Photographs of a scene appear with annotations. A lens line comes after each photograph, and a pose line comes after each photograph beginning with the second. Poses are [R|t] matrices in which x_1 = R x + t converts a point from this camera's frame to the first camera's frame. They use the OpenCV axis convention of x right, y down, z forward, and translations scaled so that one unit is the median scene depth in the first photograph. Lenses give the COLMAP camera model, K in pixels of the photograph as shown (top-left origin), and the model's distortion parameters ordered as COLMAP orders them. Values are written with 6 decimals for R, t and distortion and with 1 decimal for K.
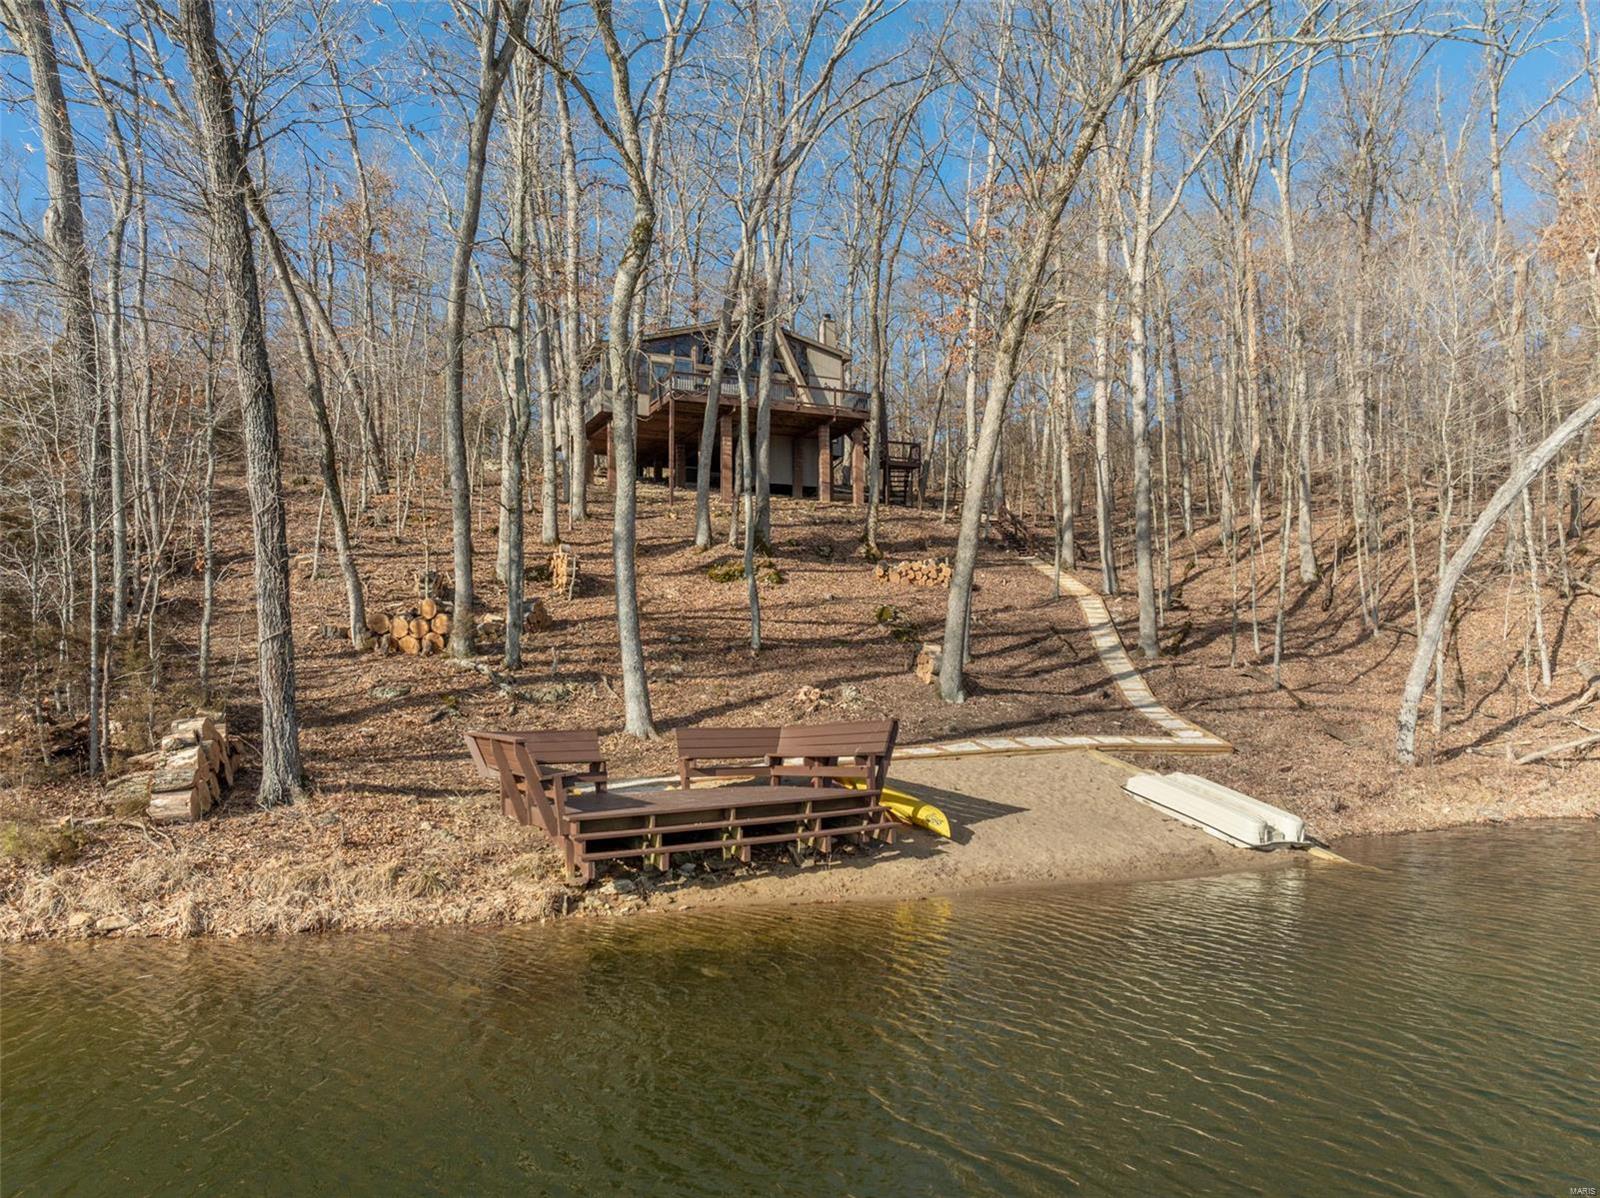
lens RADIAL K [[1126.5, 0, 800.0], [0, 1126.5, 599.0], [0, 0, 1]] dist [-0.020410, -0.022287]
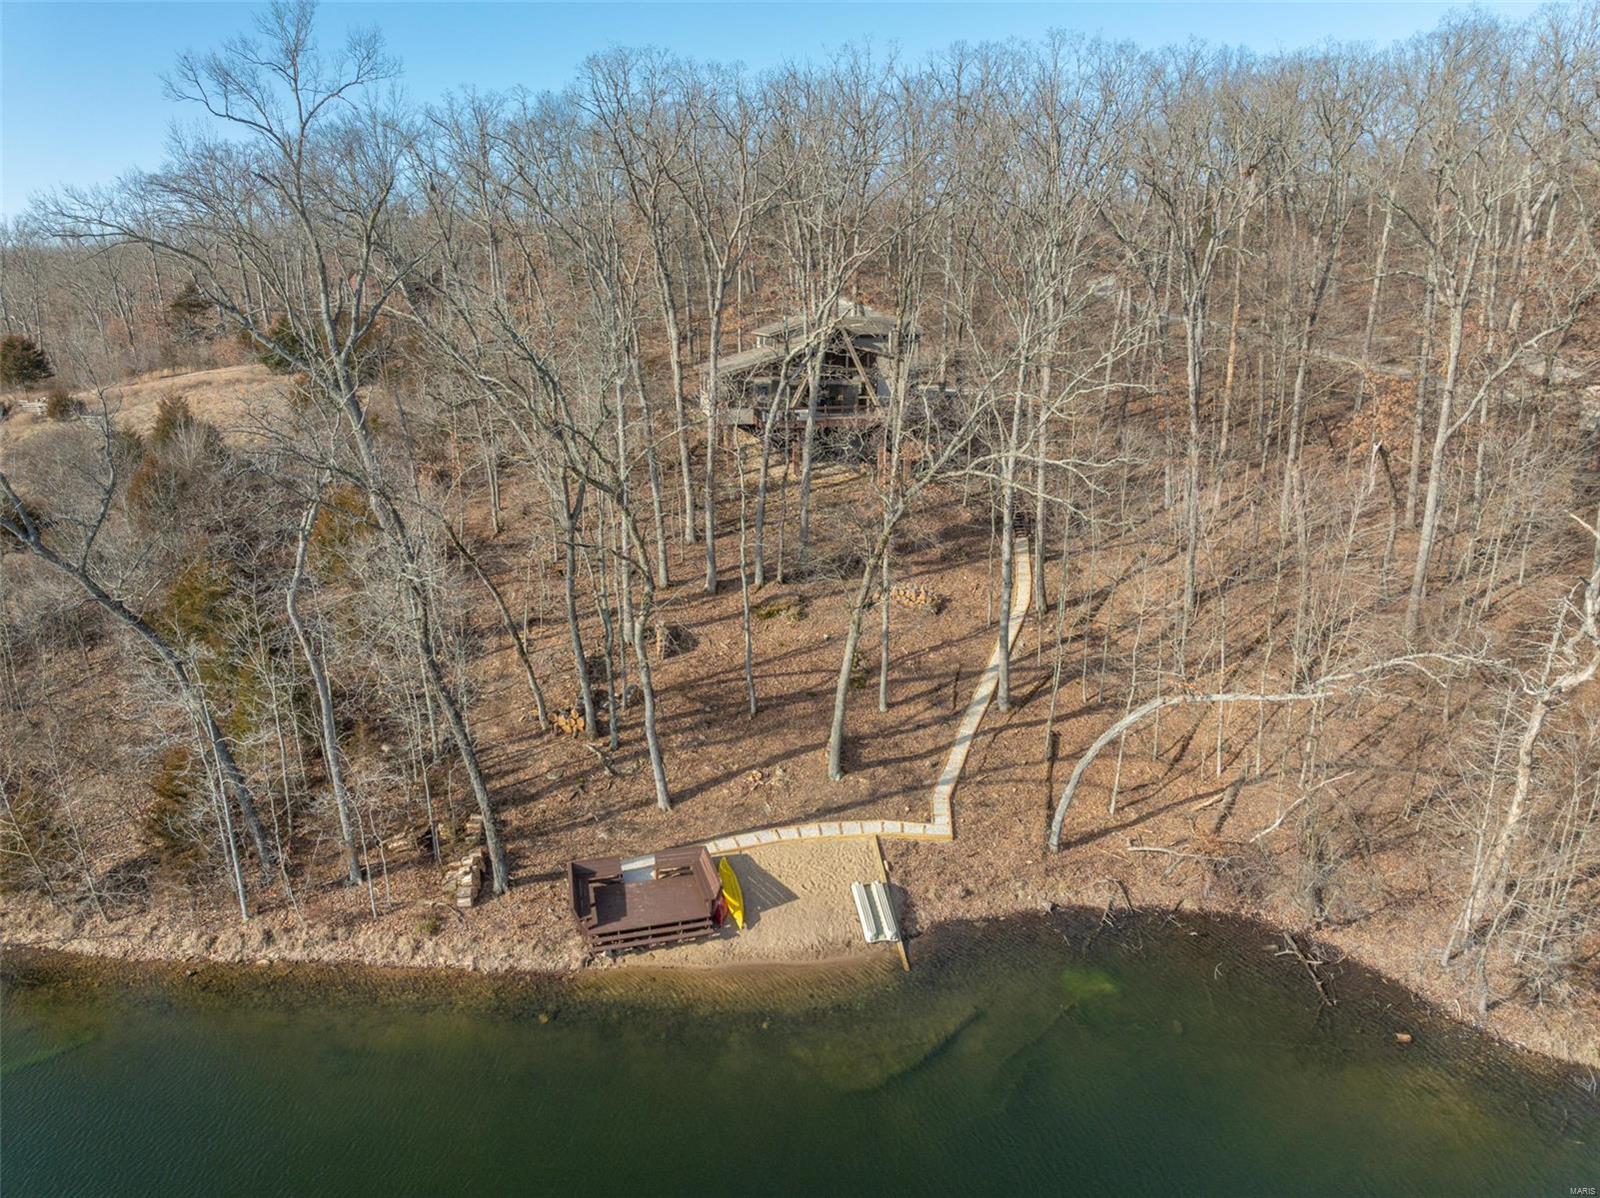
lens RADIAL K [[1125.0, 0, 800.0], [0, 1125.0, 599.0], [0, 0, 1]] dist [-0.034724, -0.000444]
pose [[0.973068, 0.066255, -0.220793, 0.597031], [0.012250, 0.941591, 0.336537, -1.041851], [0.230194, -0.330178, 0.915420, -0.819745]]
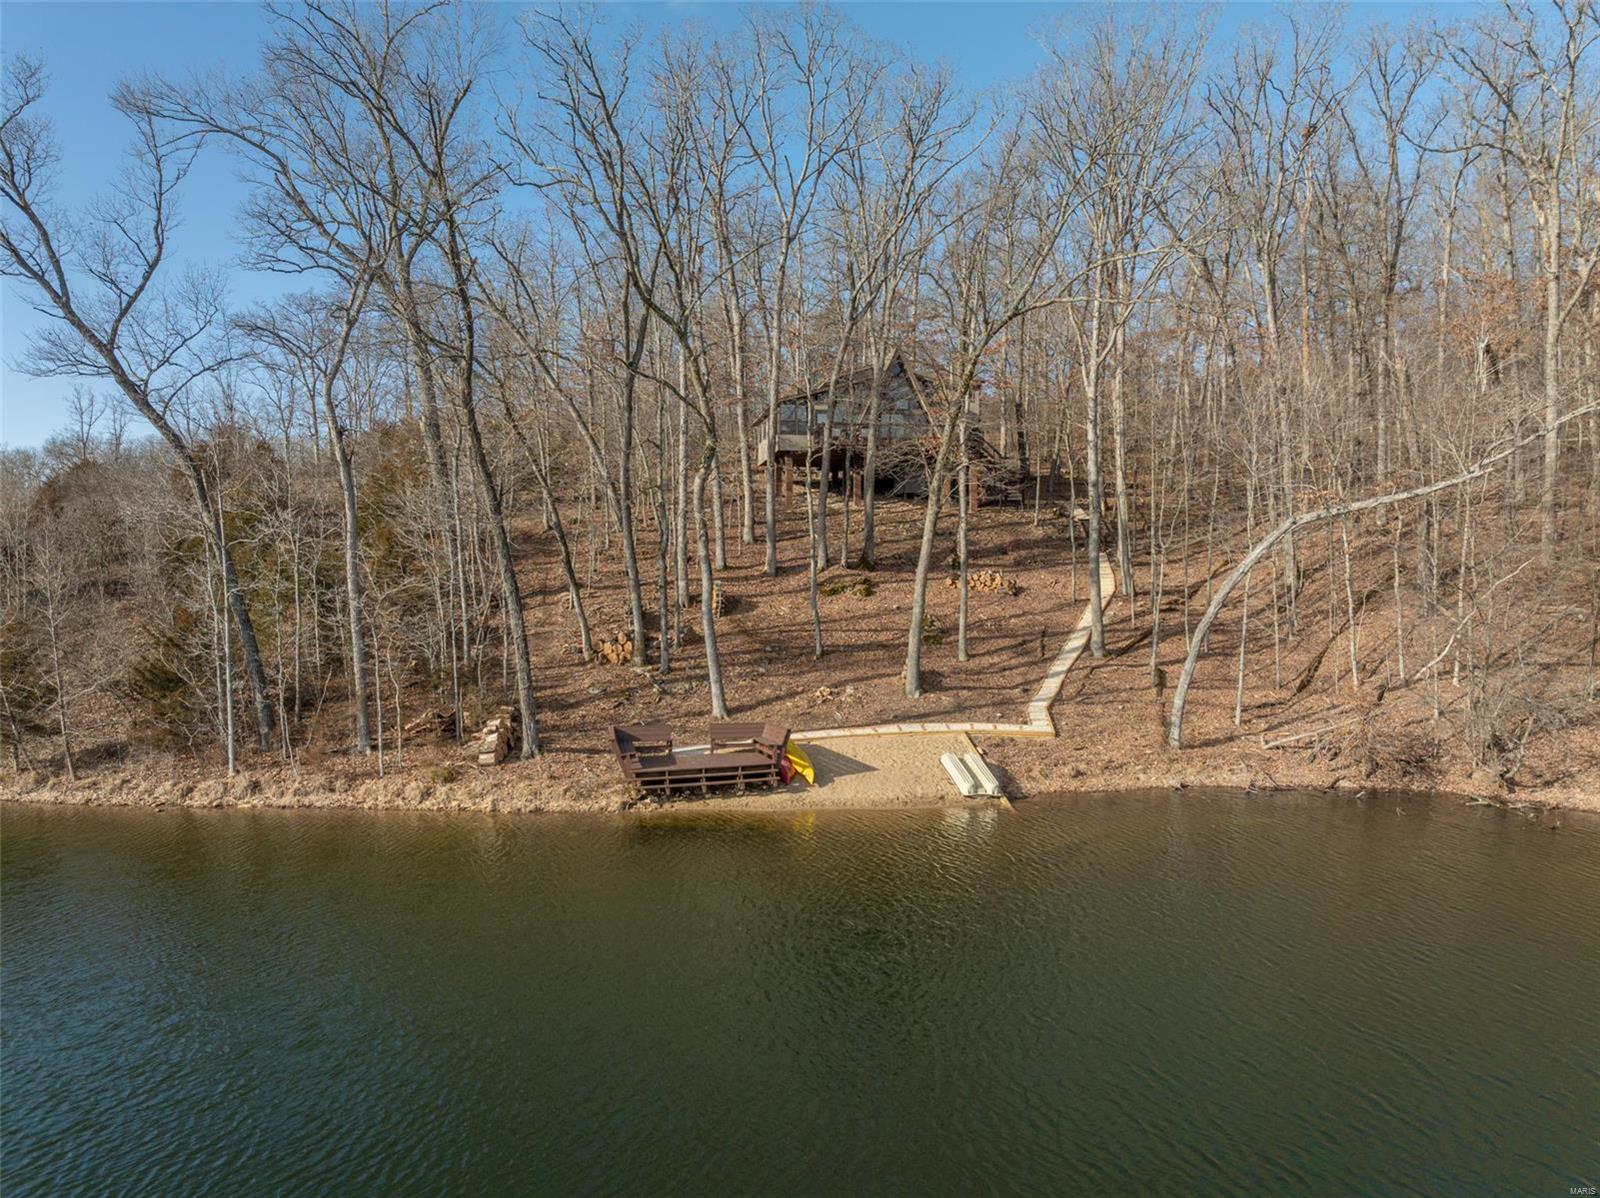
lens RADIAL K [[1126.5, 0, 800.0], [0, 1126.5, 599.0], [0, 0, 1]] dist [-0.020410, -0.022287]
pose [[0.963570, 0.004390, -0.267420, 0.524943], [0.019820, 0.995944, 0.087765, -0.253927], [0.266721, -0.089868, 0.959575, -0.801173]]
